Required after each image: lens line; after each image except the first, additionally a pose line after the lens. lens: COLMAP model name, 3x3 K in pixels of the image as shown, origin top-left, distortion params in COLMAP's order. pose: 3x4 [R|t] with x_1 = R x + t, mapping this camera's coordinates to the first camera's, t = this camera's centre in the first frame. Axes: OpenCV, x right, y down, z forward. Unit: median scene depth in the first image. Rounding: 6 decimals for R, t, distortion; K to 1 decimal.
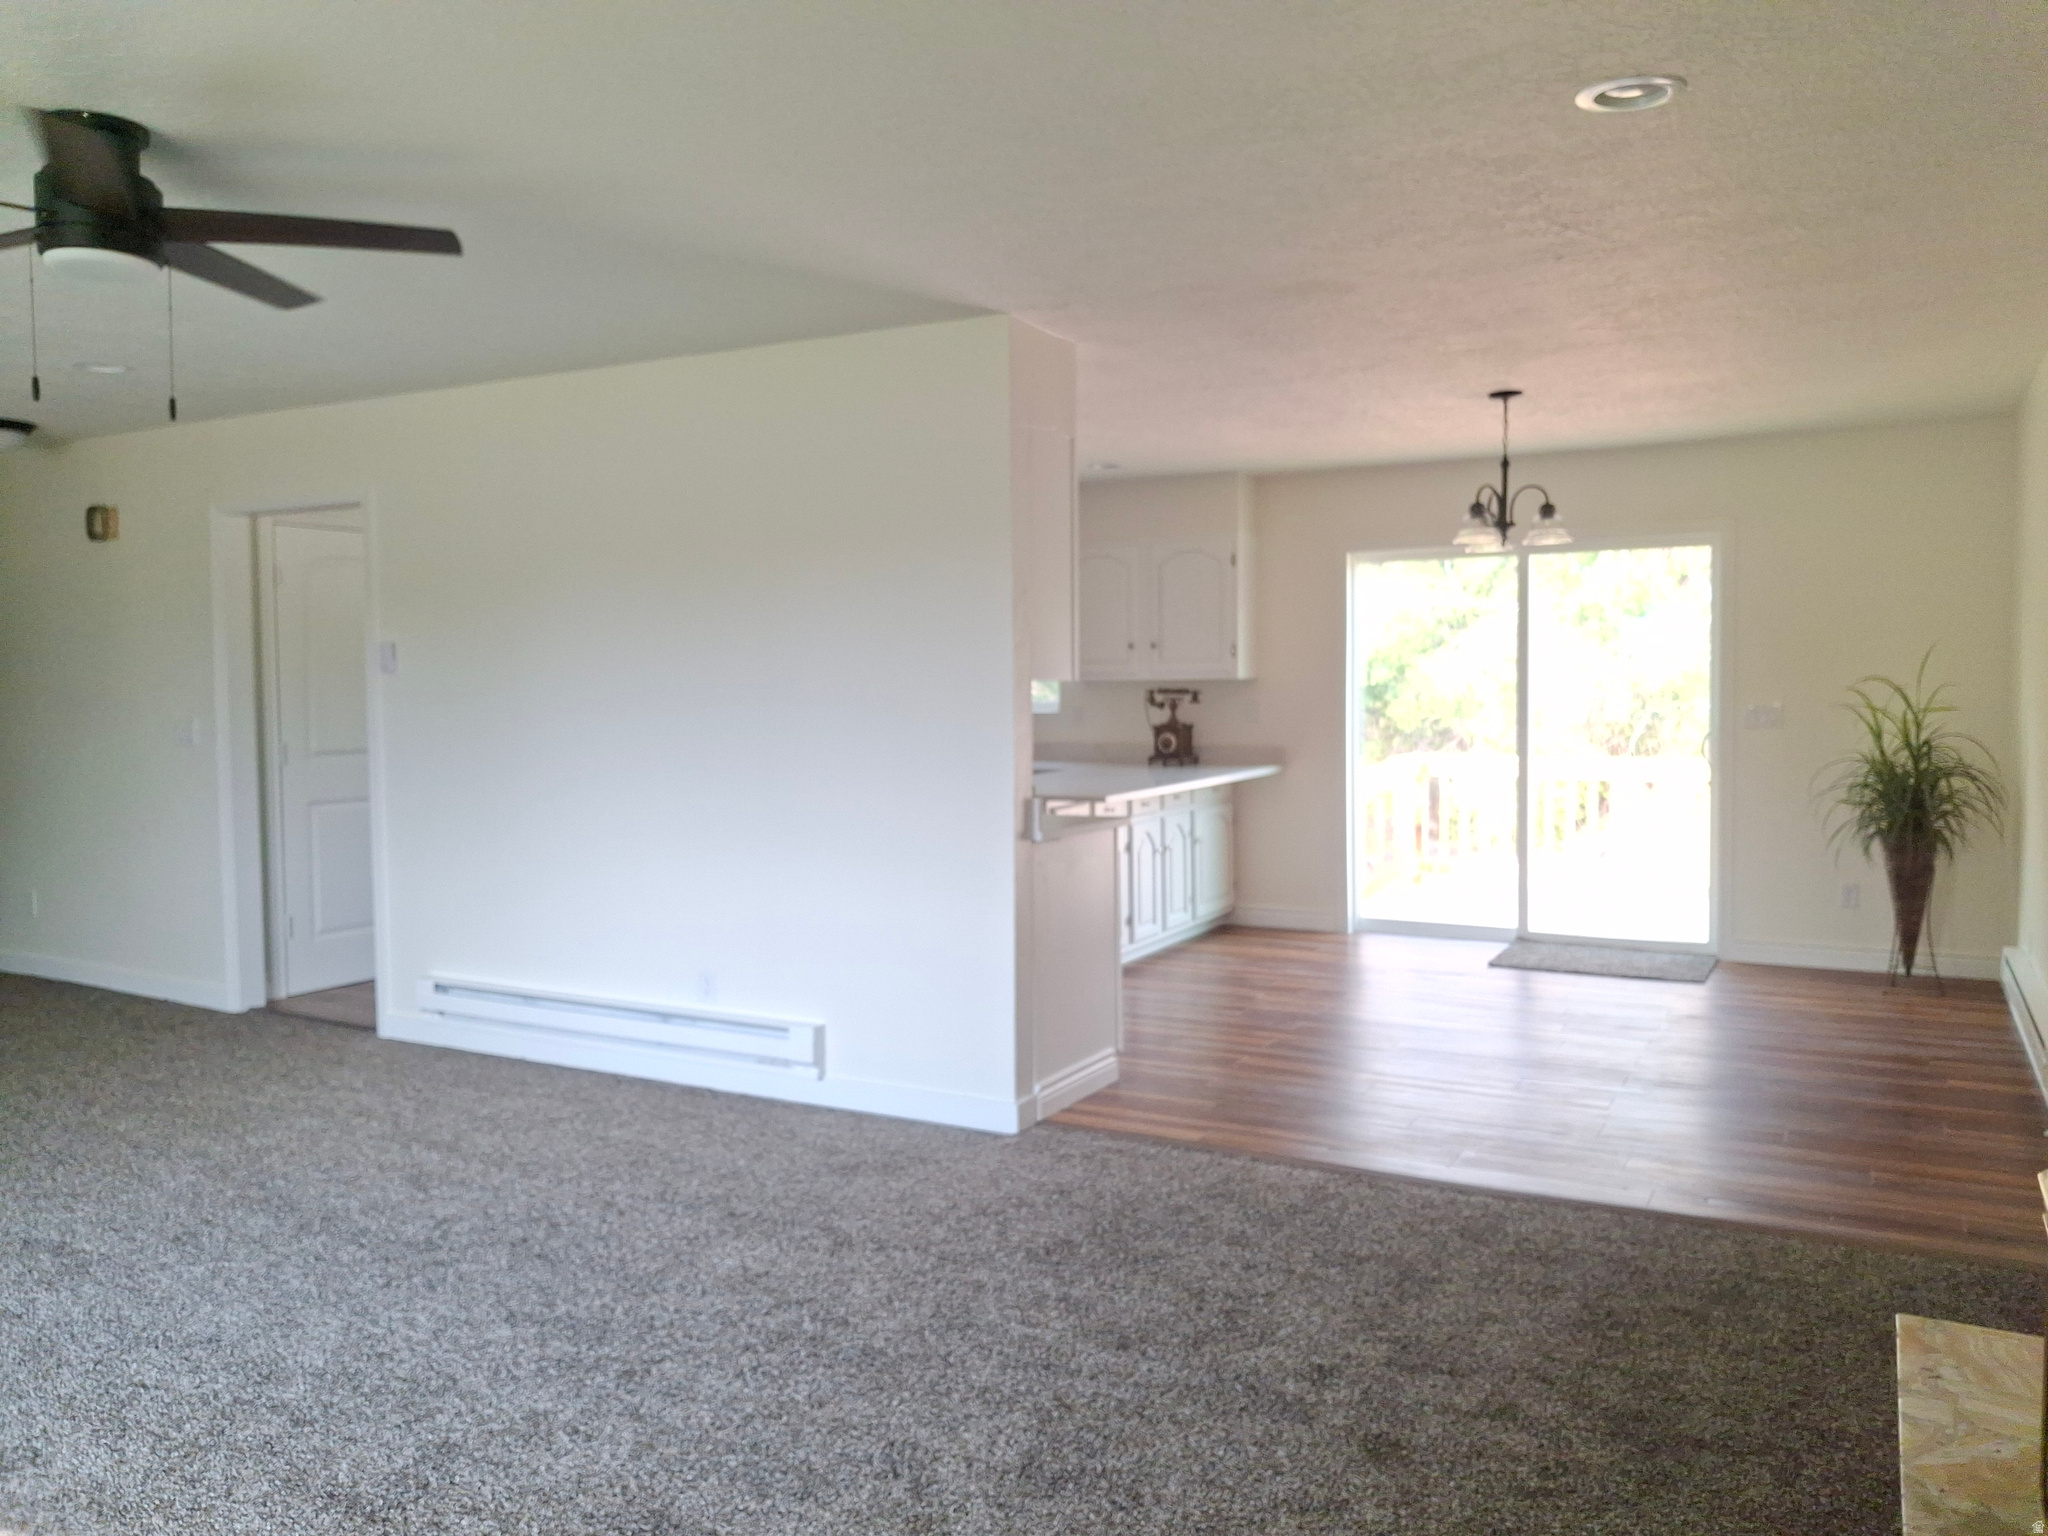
lens RADIAL K [[1517.6, 0, 1036.0], [0, 1517.6, 769.9], [0, 0, 1]] dist [0.000351, -0.006157]
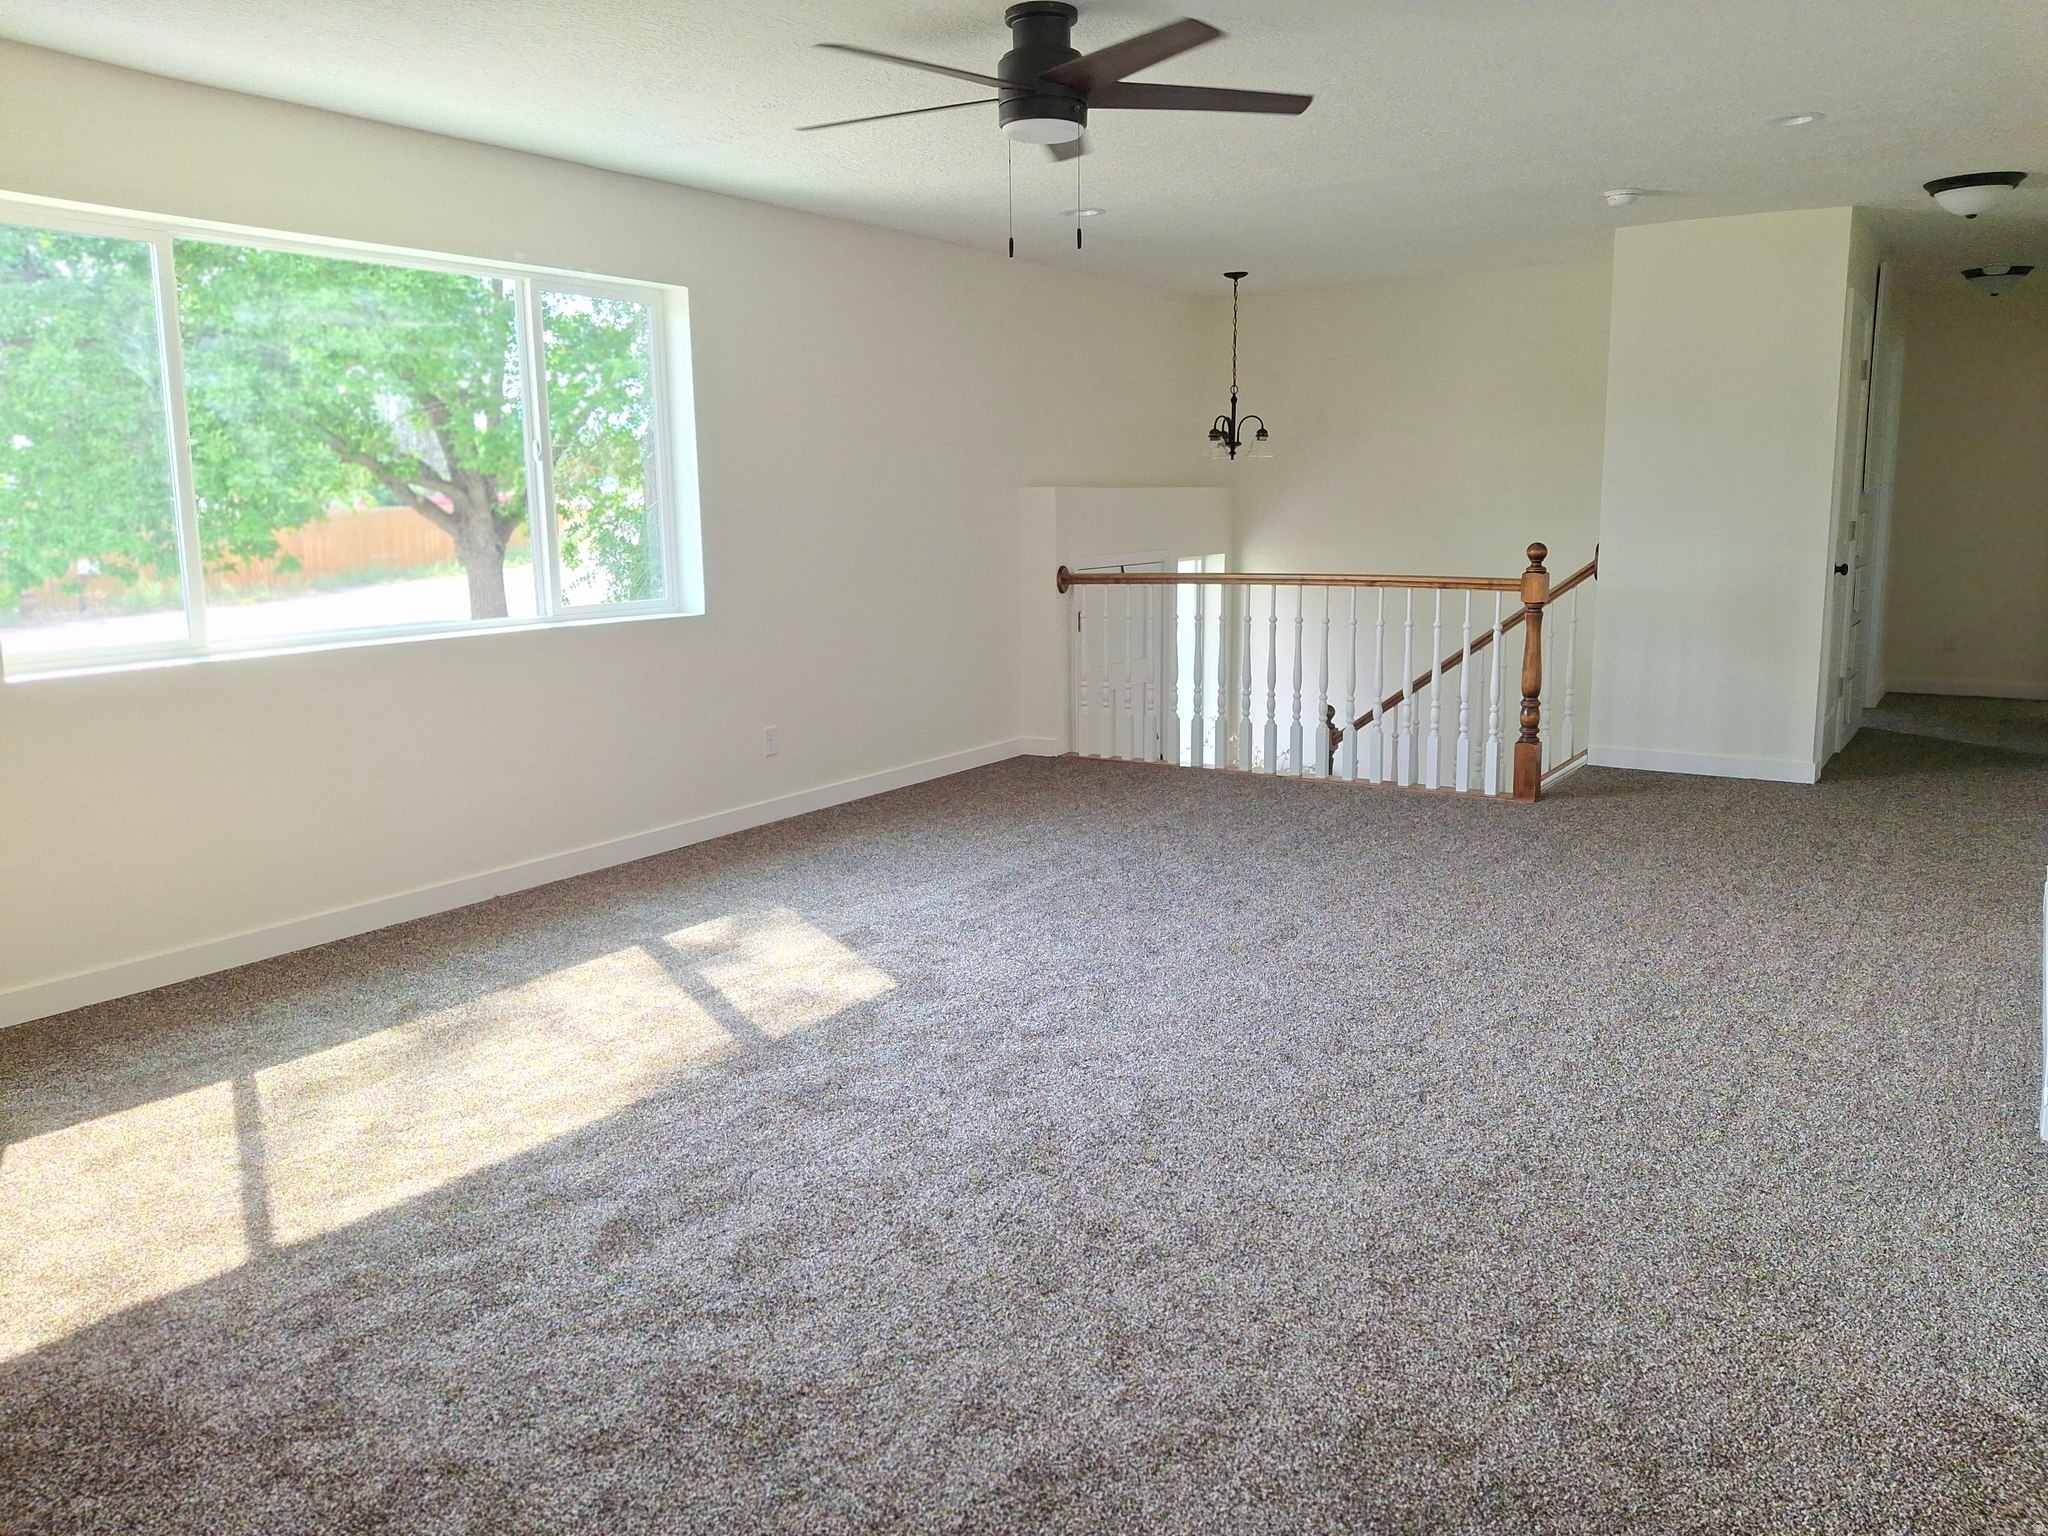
lens RADIAL K [[1517.6, 0, 1035.5], [0, 1517.6, 758.1], [0, 0, 1]] dist [0.000351, -0.006157]
pose [[-0.087827, 0.174124, -0.980799, 0.685917], [-0.044990, 0.982906, 0.178527, -0.047342], [0.995119, 0.059805, -0.078492, 1.098237]]
